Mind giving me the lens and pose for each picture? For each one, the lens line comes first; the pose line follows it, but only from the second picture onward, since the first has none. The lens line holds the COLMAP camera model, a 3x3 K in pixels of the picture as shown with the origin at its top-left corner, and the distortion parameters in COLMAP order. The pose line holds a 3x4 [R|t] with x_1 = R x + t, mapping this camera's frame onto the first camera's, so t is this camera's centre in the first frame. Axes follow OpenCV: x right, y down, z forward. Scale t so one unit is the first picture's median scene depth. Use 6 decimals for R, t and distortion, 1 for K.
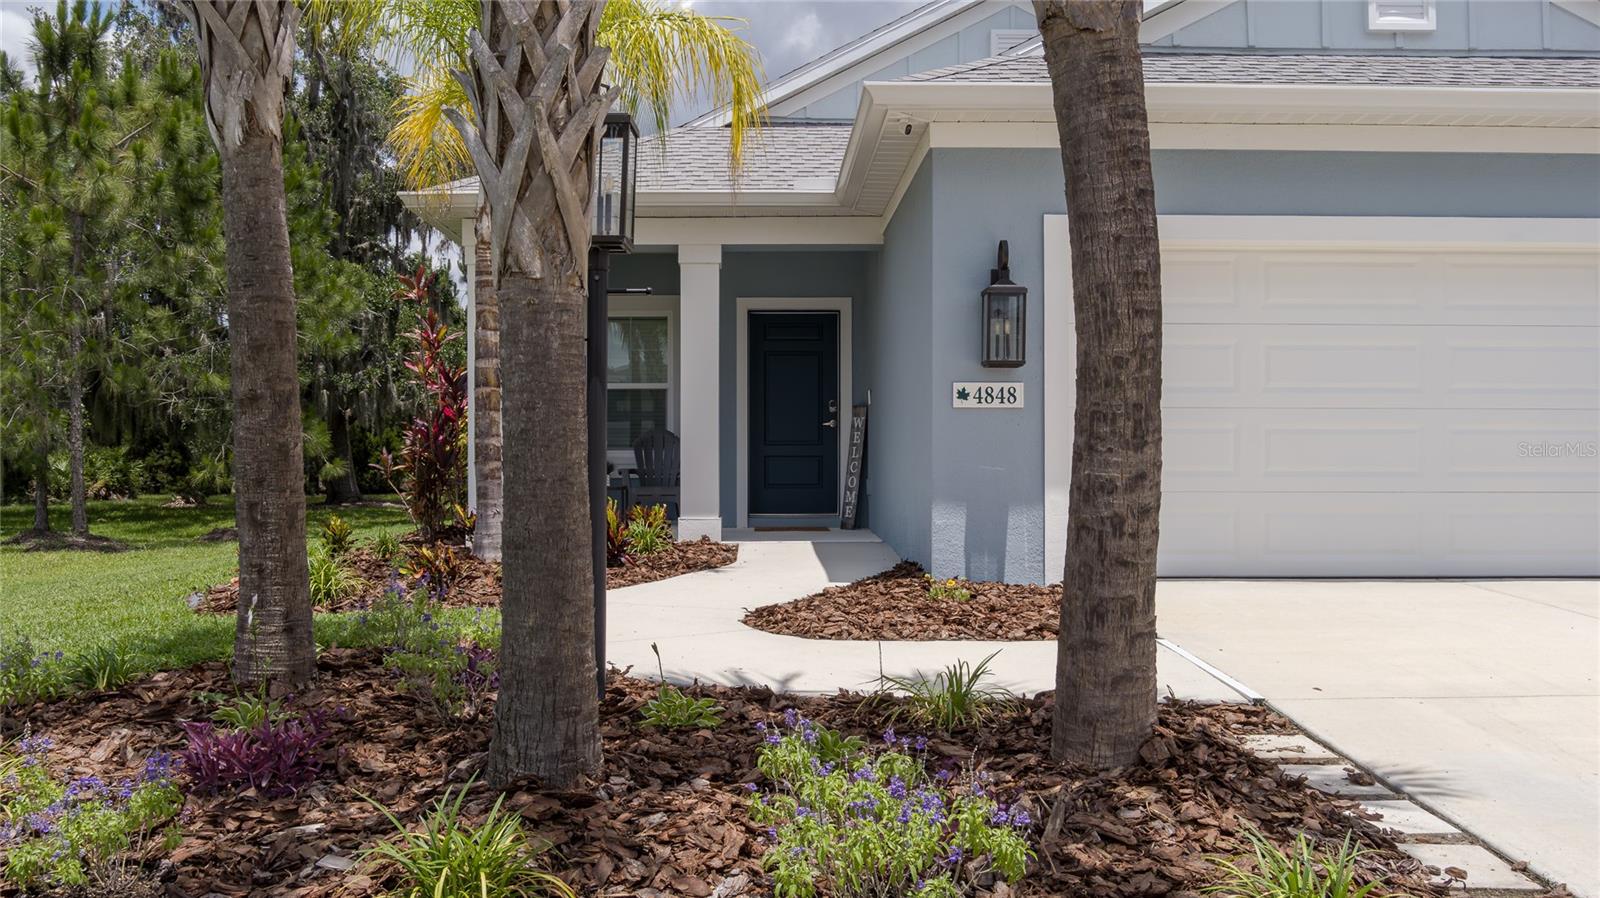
lens RADIAL K [[1360.2, 0, 800.0], [0, 1360.2, 449.0], [0, 0, 1]] dist [-0.062609, 0.011976]
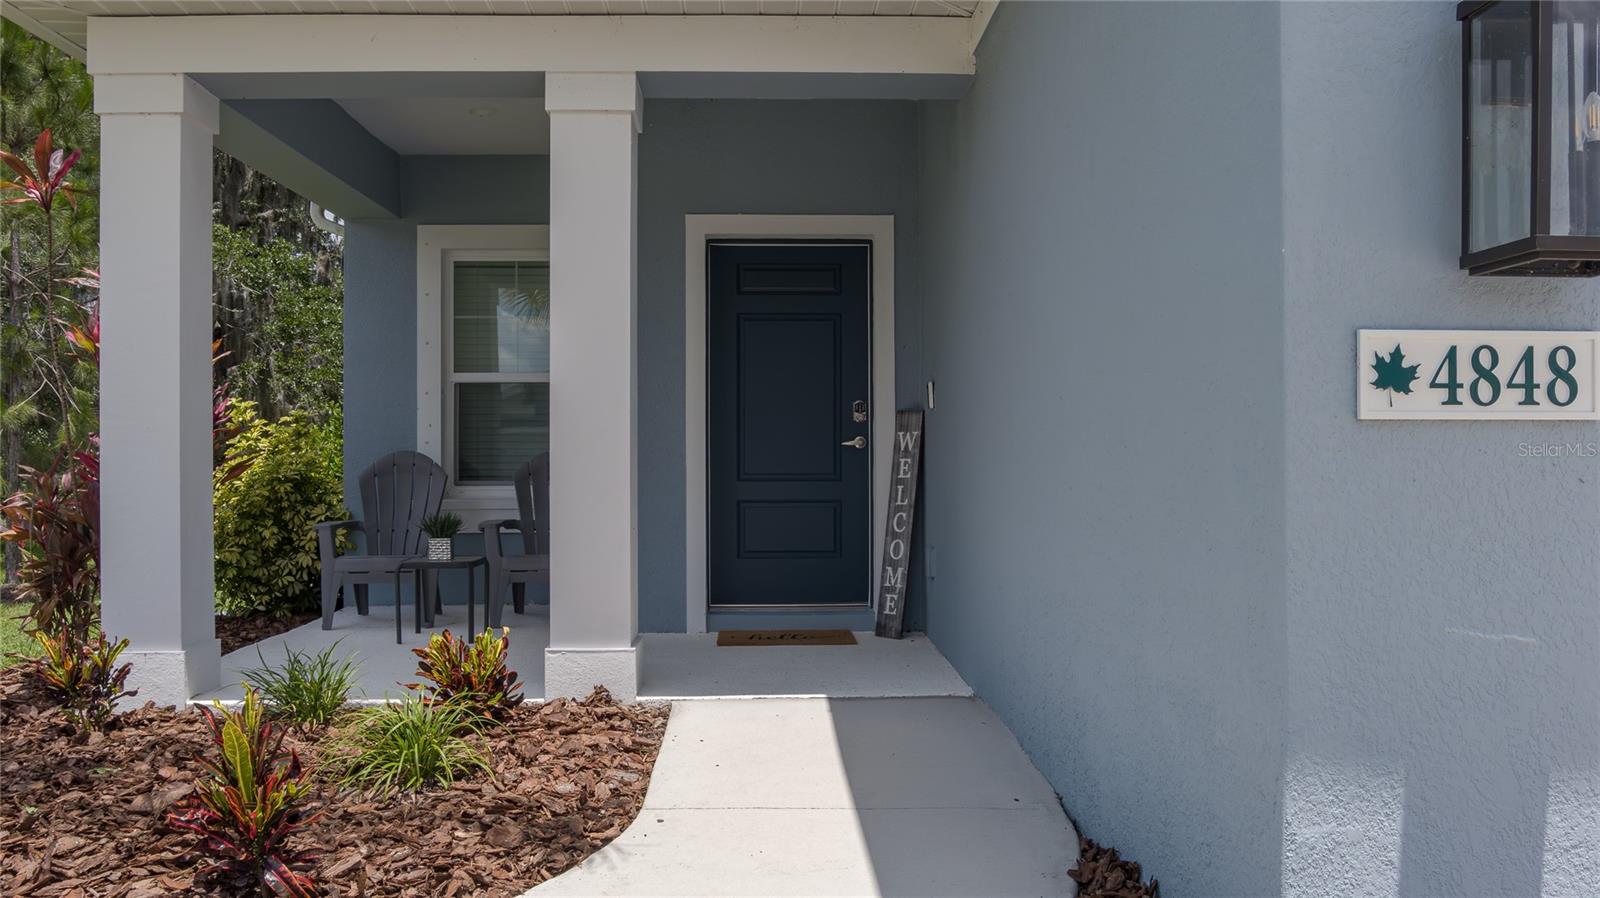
lens RADIAL K [[1360.2, 0, 800.0], [0, 1360.2, 449.0], [0, 0, 1]] dist [-0.062609, 0.011976]
pose [[0.999999, -0.001117, 0.000741, -0.000850], [0.001119, 0.999996, -0.002584, -0.014961], [-0.000738, 0.002585, 0.999996, 0.452769]]
